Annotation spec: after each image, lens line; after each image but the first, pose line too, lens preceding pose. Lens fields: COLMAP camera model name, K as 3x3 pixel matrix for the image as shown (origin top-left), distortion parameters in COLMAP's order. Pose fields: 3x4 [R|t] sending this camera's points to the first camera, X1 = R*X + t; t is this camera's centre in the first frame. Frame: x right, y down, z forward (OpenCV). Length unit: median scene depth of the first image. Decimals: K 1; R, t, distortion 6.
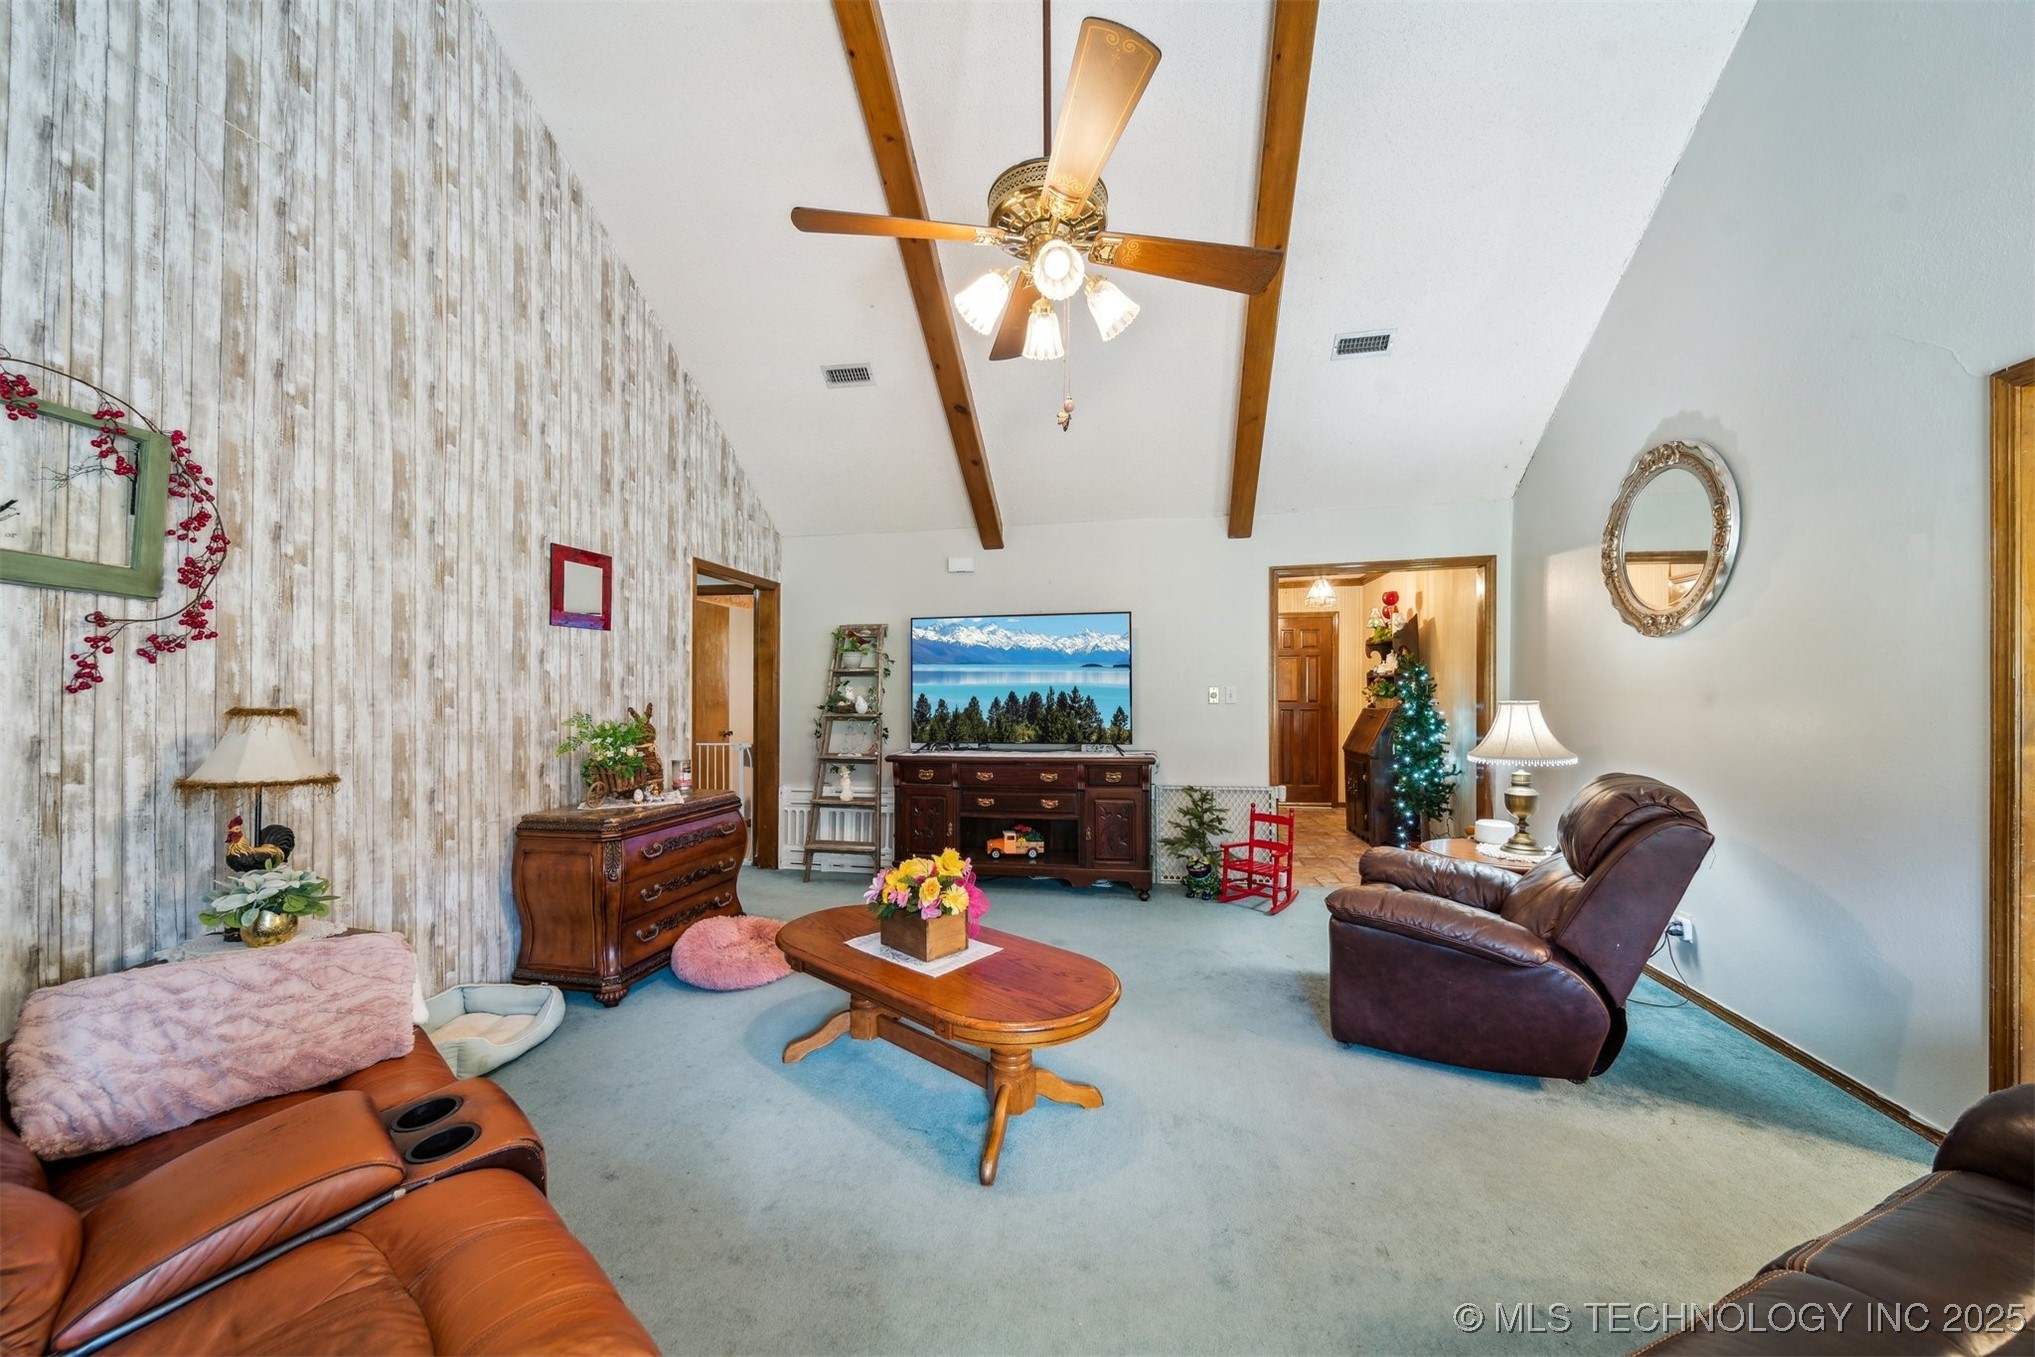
lens RADIAL K [[728.6, 0, 1017.5], [0, 728.6, 678.5], [0, 0, 1]] dist [-0.000357, -0.000050]
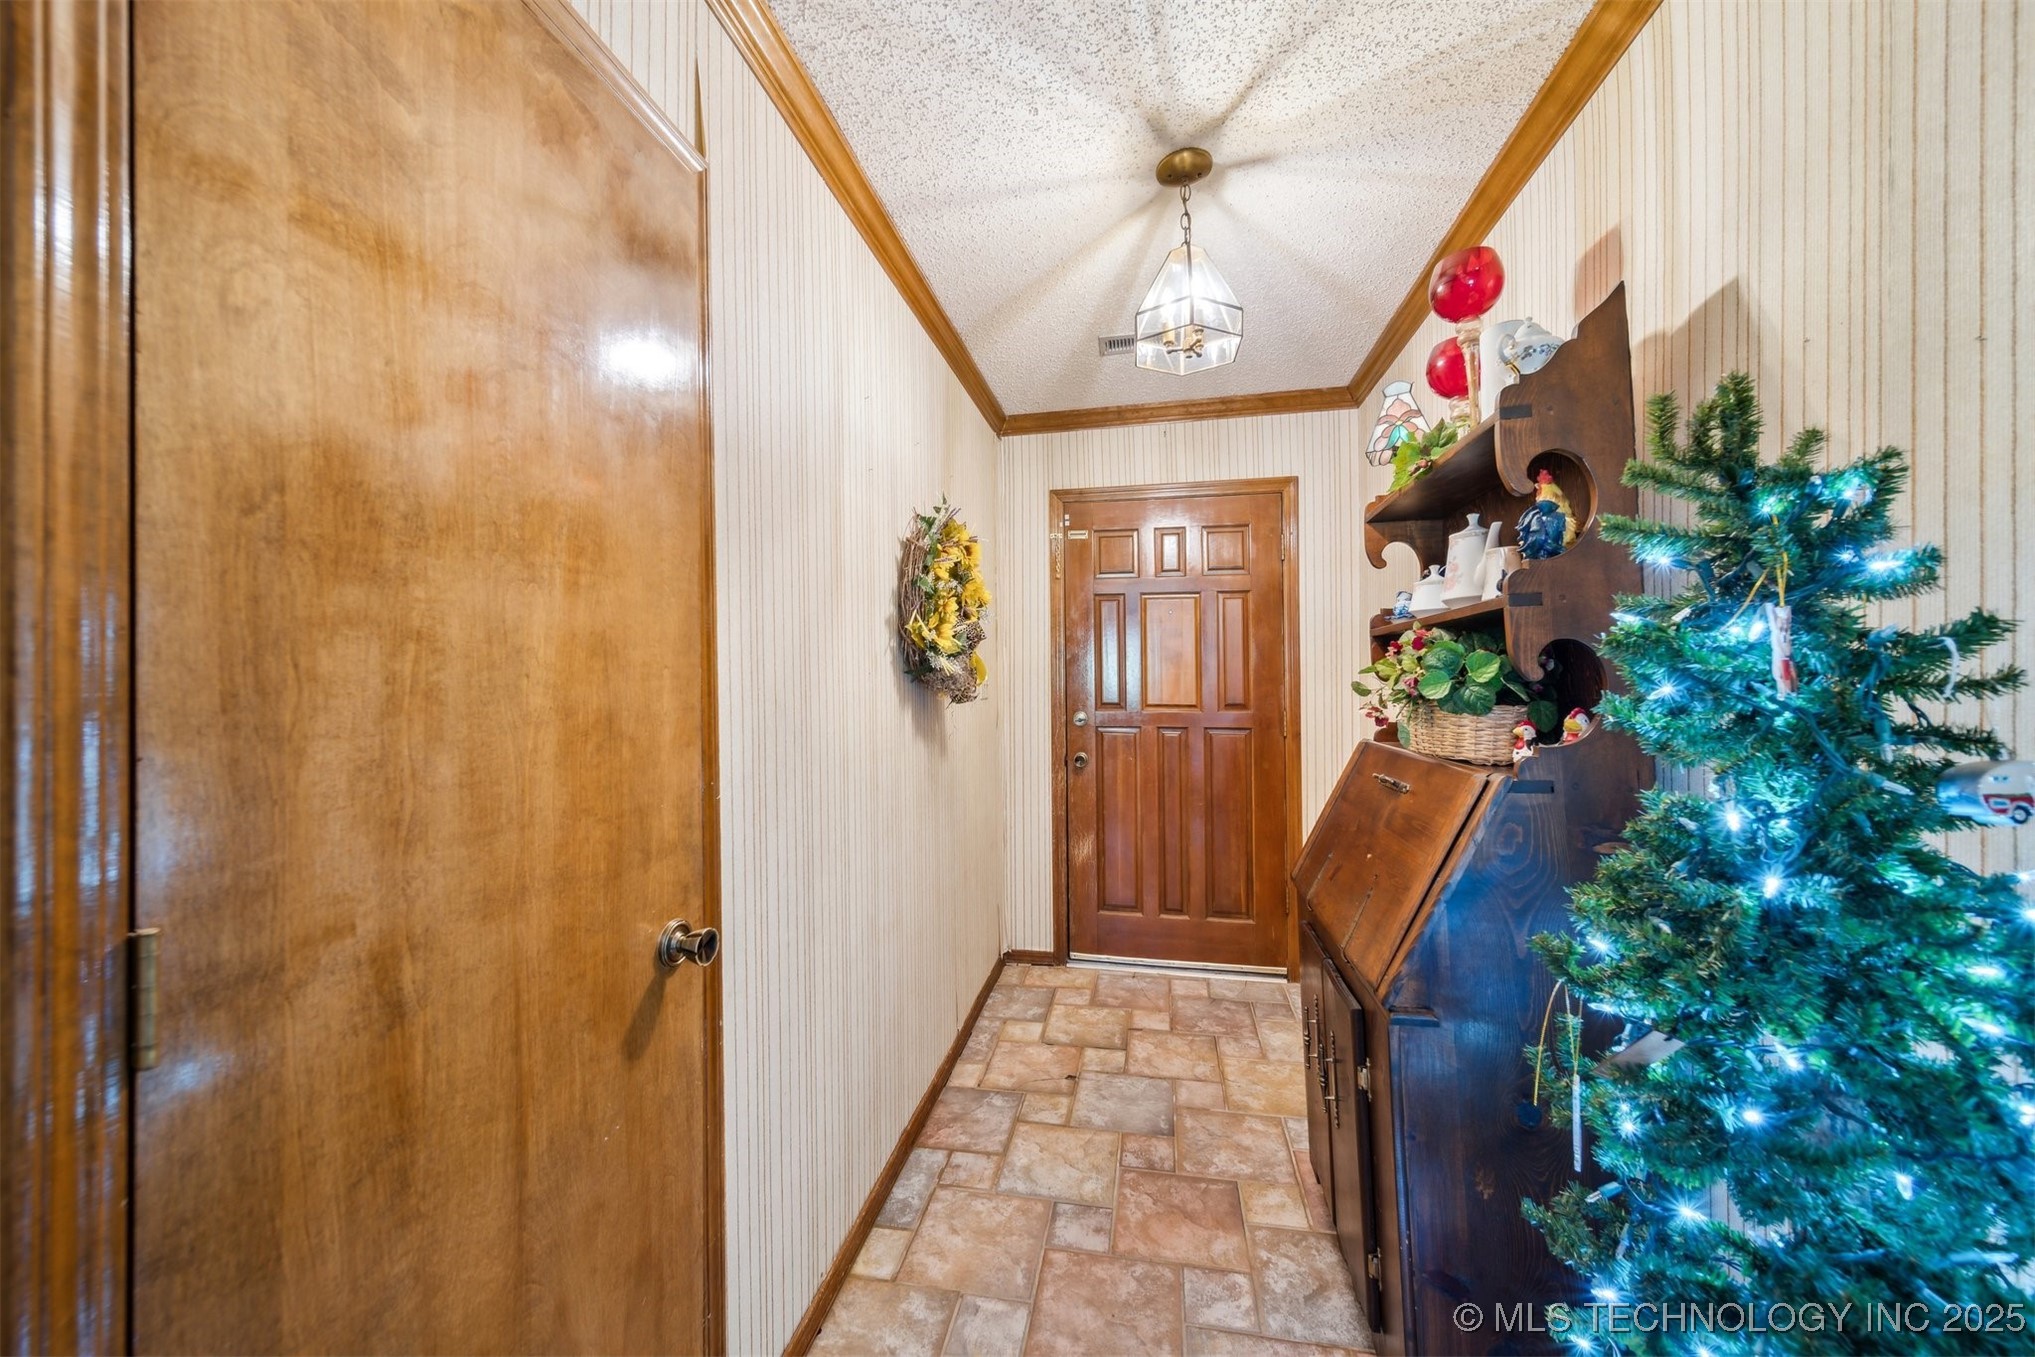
lens RADIAL K [[728.6, 0, 1017.5], [0, 728.6, 678.5], [0, 0, 1]] dist [-0.000357, -0.000050]
pose [[0.999948, -0.009611, -0.003494, 0.358686], [0.009650, 0.999890, 0.011302, 0.012036], [0.003385, -0.011335, 0.999930, 0.748922]]
